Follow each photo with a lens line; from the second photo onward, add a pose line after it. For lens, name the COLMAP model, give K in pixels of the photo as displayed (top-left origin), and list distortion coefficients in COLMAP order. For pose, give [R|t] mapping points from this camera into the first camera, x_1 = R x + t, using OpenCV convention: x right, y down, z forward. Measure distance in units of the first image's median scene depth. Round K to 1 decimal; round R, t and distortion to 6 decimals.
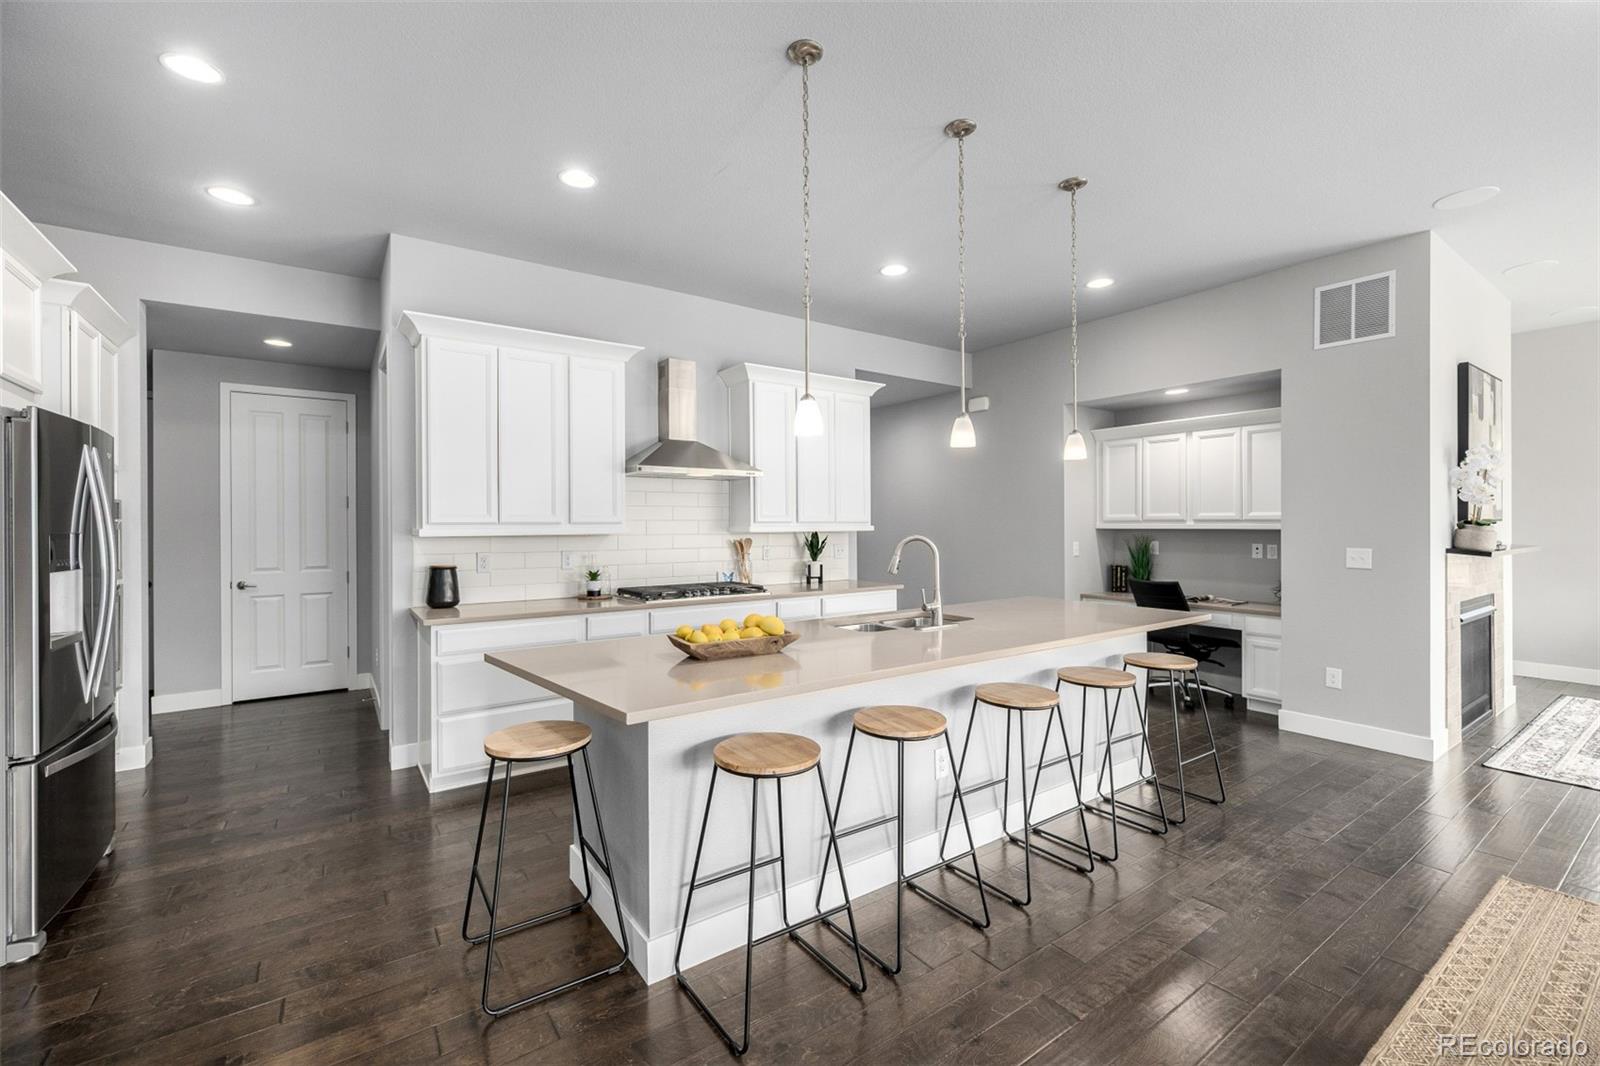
lens RADIAL K [[677.1, 0, 793.7], [0, 677.1, 521.6], [0, 0, 1]] dist [-0.000349, 0.000790]
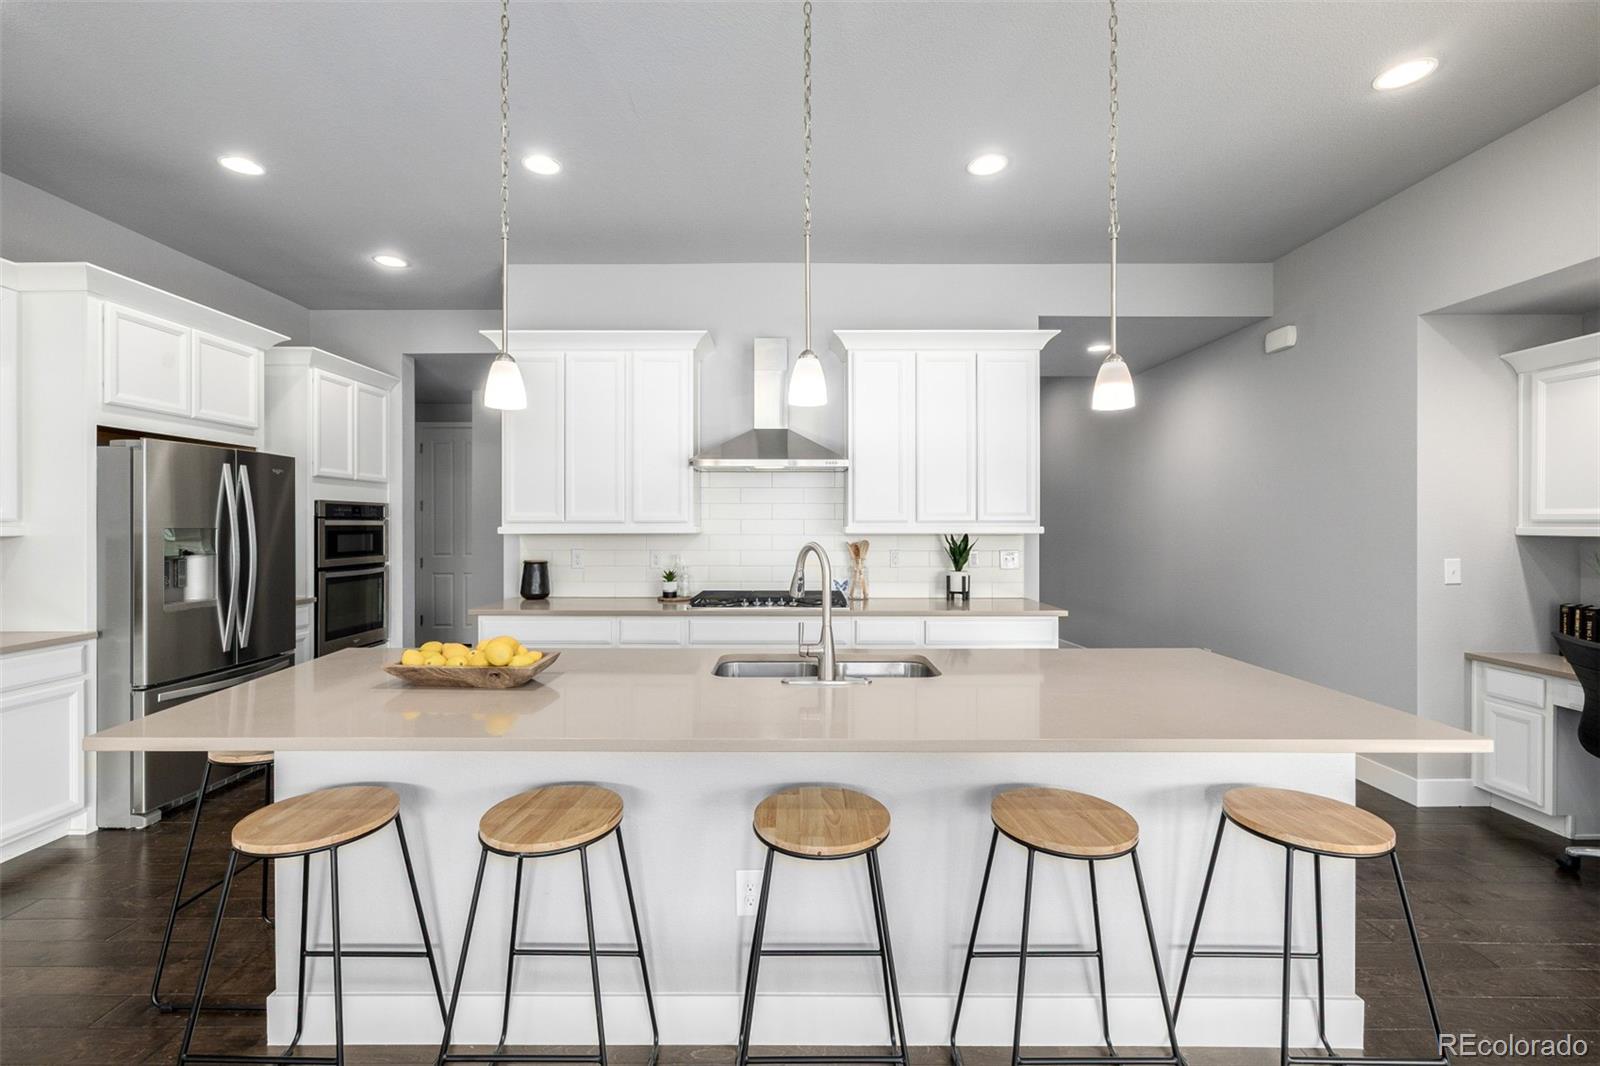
lens RADIAL K [[677.1, 0, 797.0], [0, 677.1, 525.3], [0, 0, 1]] dist [-0.000349, 0.000790]
pose [[0.819603, 0.007007, -0.572889, 0.386796], [-0.002085, 0.999955, 0.009248, -0.001893], [0.572928, -0.006386, 0.819581, 0.304479]]
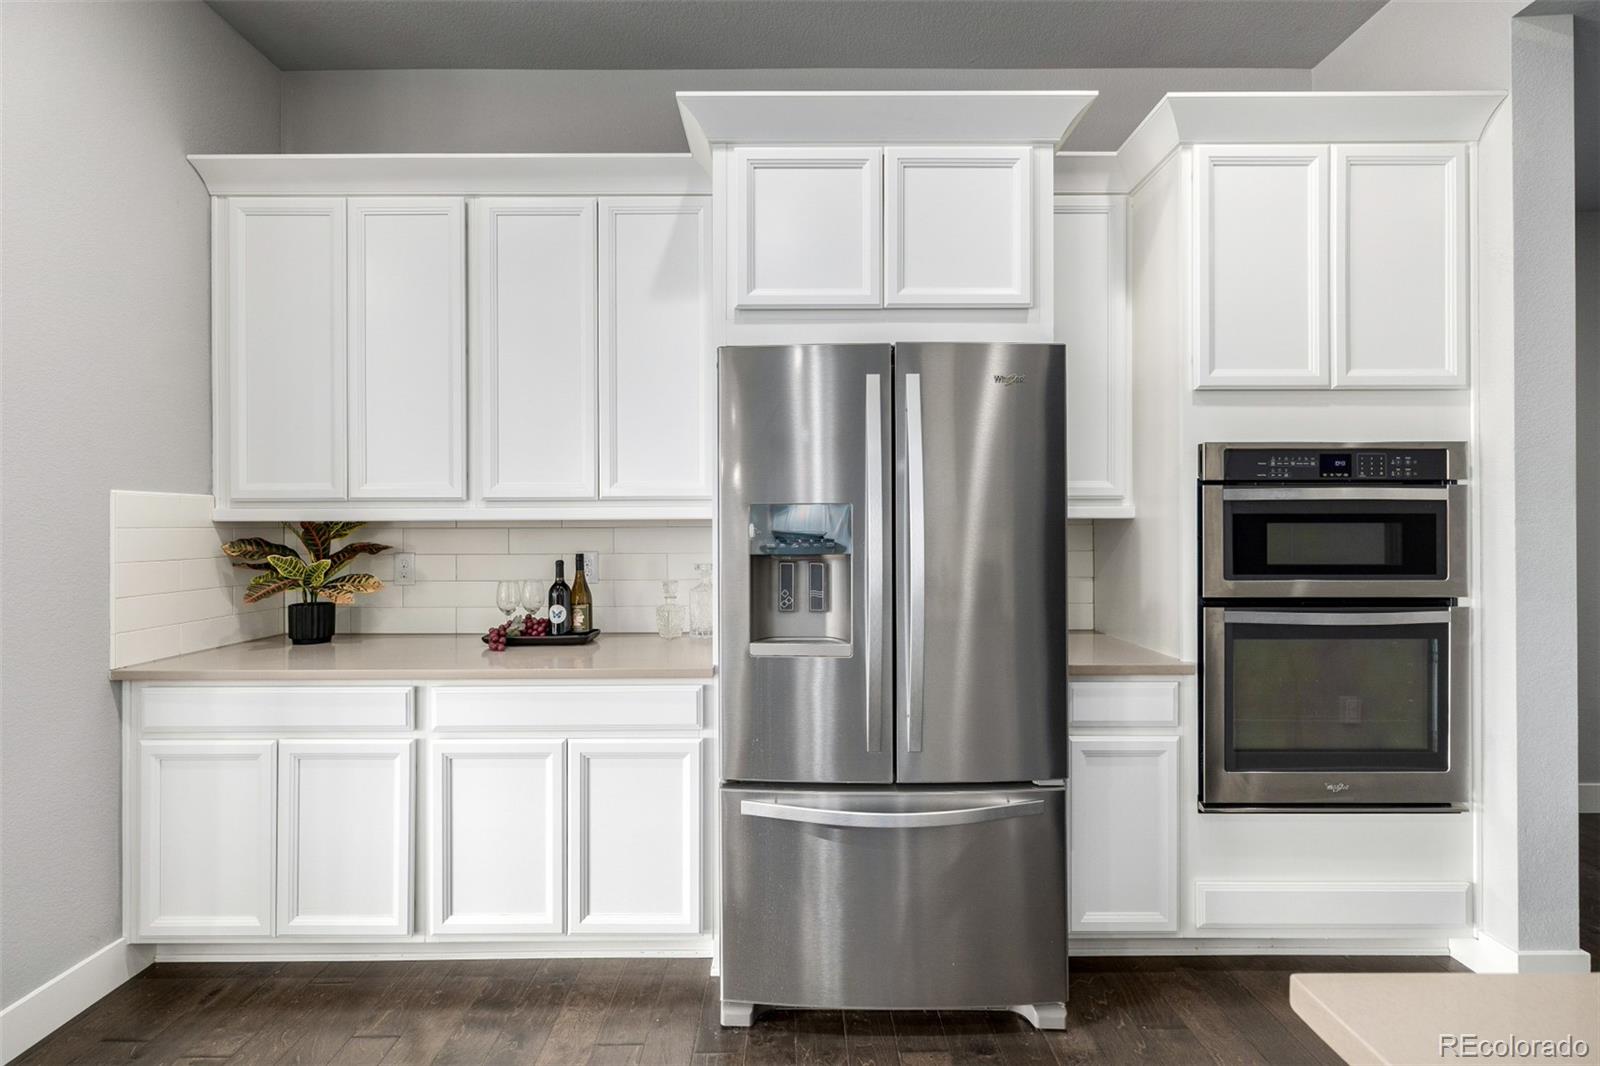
lens RADIAL K [[677.1, 0, 797.8], [0, 677.1, 524.2], [0, 0, 1]] dist [-0.000349, 0.000790]
pose [[-0.570587, 0.007944, -0.821199, -0.244386], [0.010980, 0.999938, 0.002043, 0.019980], [0.821164, -0.007851, -0.570639, 0.746360]]
